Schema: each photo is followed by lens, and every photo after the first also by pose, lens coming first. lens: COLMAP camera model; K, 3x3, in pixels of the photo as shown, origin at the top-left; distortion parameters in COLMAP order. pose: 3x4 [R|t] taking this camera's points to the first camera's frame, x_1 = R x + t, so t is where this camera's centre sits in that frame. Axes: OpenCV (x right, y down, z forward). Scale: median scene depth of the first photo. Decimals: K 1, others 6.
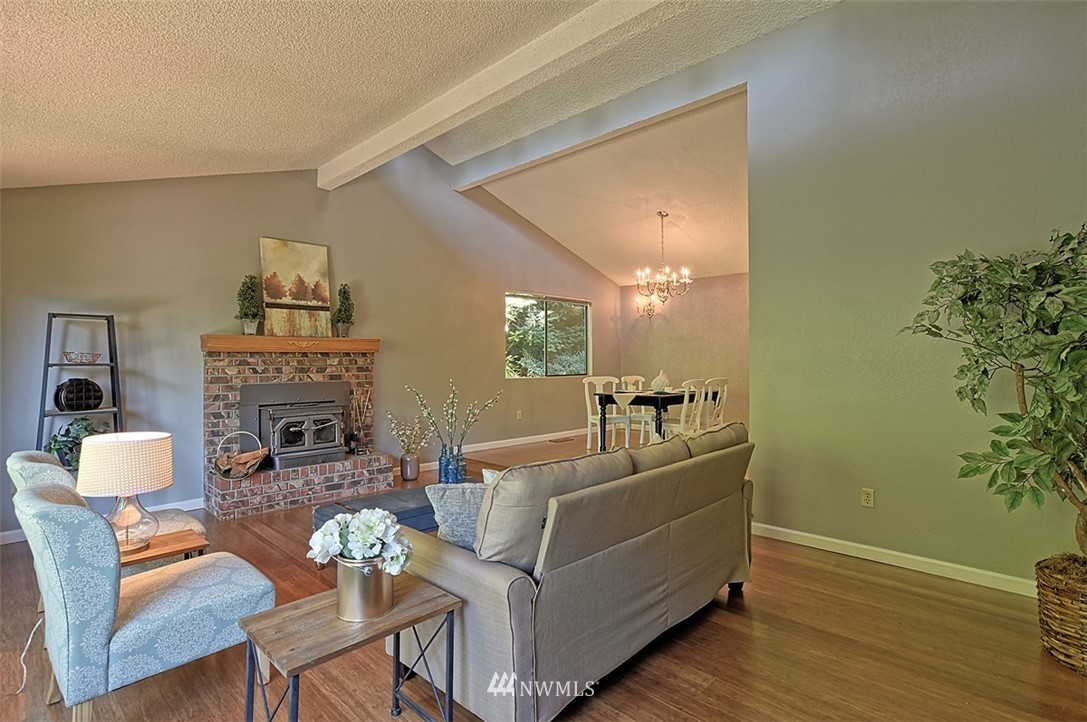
lens RADIAL K [[527.1, 0, 547.9], [0, 527.1, 362.2], [0, 0, 1]] dist [-0.001366, 0.001248]
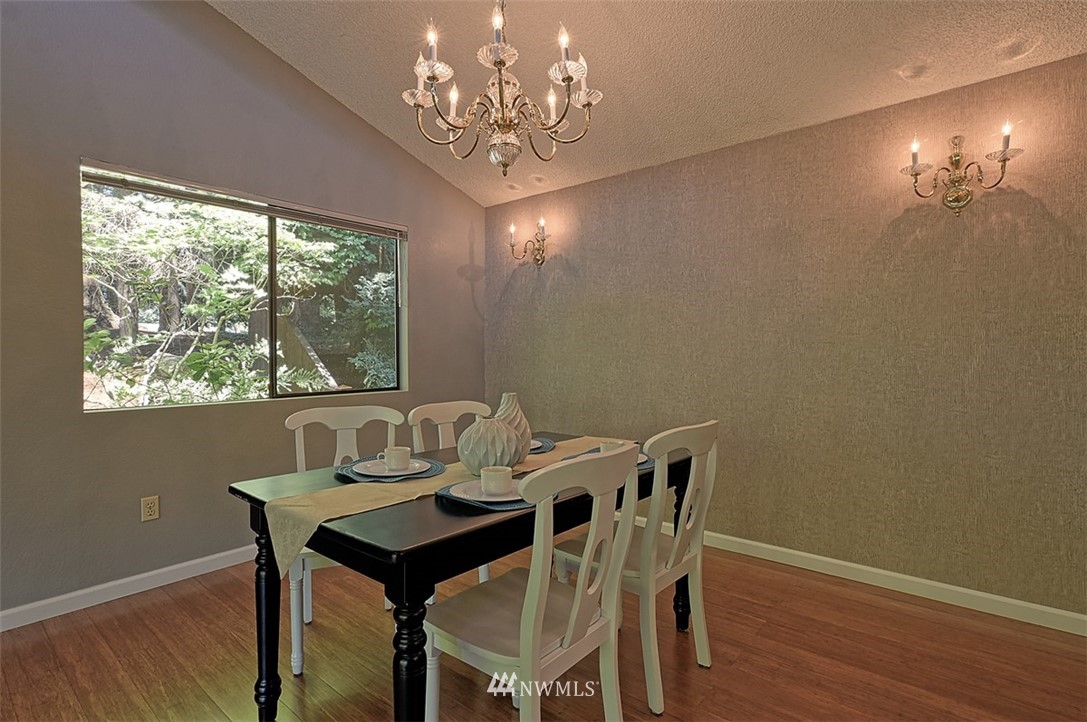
lens RADIAL K [[527.1, 0, 539.9], [0, 527.1, 360.7], [0, 0, 1]] dist [-0.001366, 0.001248]
pose [[0.998845, -0.007061, 0.047534, 0.173446], [0.007374, 0.999952, -0.006418, 0.000974], [-0.047487, 0.006761, 0.998849, 0.544594]]
